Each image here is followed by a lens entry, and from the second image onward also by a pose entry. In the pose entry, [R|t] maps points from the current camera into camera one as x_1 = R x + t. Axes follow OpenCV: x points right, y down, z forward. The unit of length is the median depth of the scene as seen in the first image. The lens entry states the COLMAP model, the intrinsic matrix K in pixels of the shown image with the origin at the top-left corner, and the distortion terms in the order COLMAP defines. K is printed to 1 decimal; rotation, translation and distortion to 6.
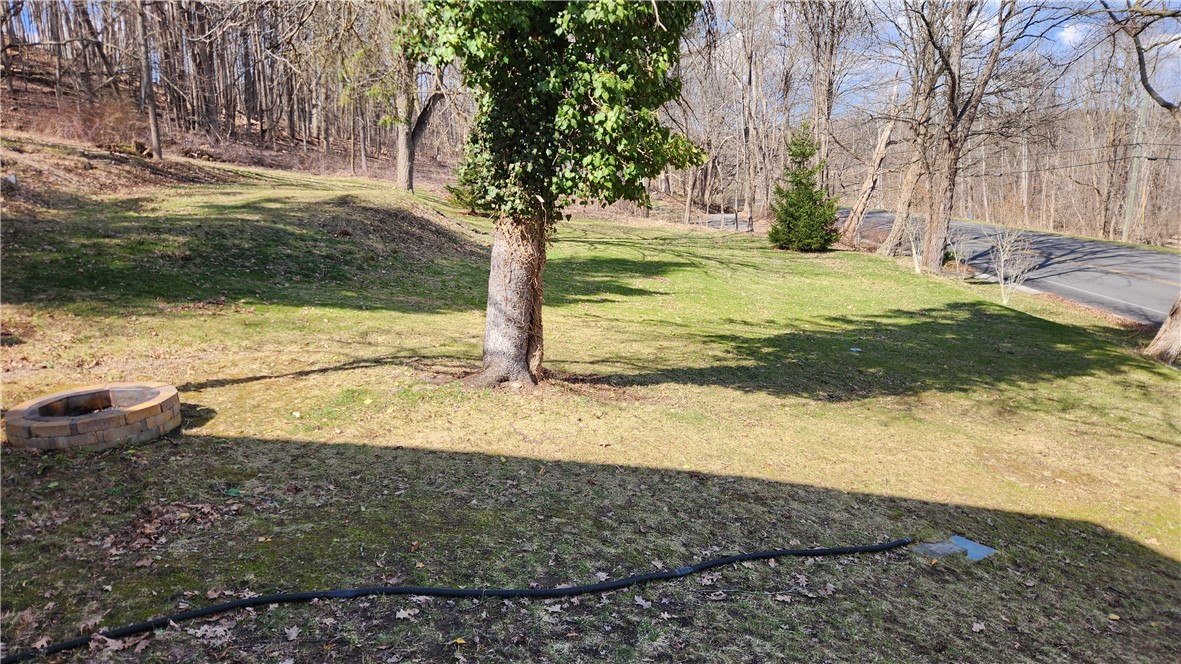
lens RADIAL K [[785.1, 0, 592.6], [0, 785.1, 326.5], [0, 0, 1]] dist [0.050963, -0.044322]
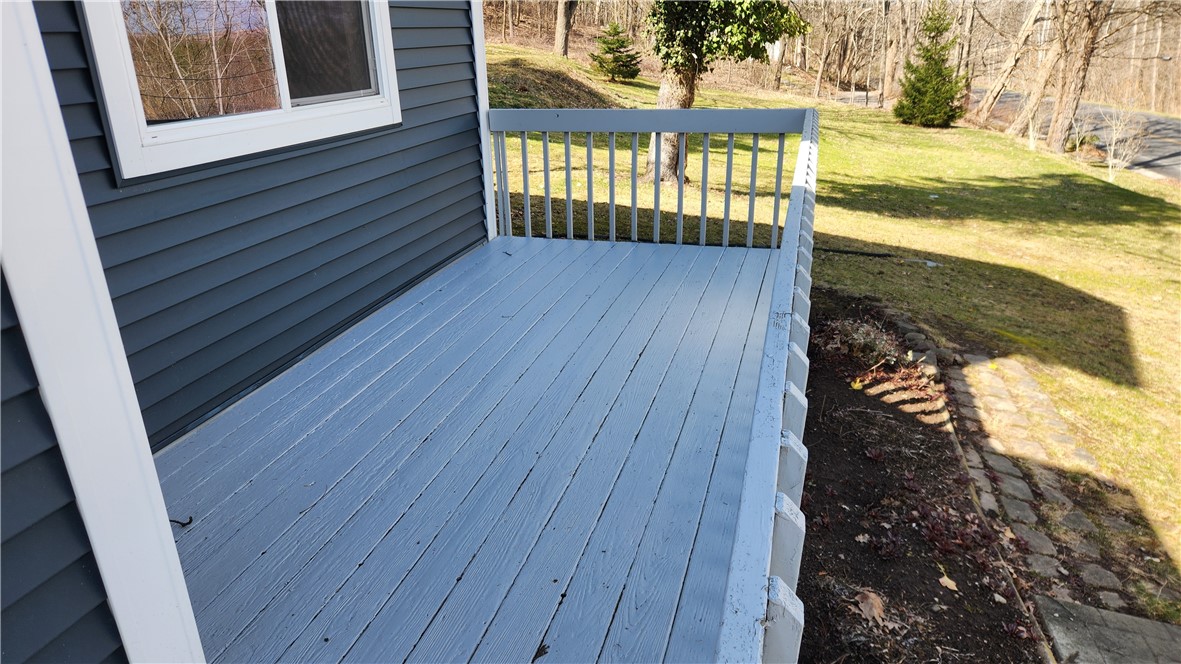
lens RADIAL K [[785.1, 0, 587.4], [0, 785.1, 338.8], [0, 0, 1]] dist [0.050963, -0.044322]
pose [[0.986339, 0.079629, -0.144202, -0.003511], [-0.055120, 0.984481, 0.166611, 0.062040], [0.155231, -0.156387, 0.975421, -0.282736]]
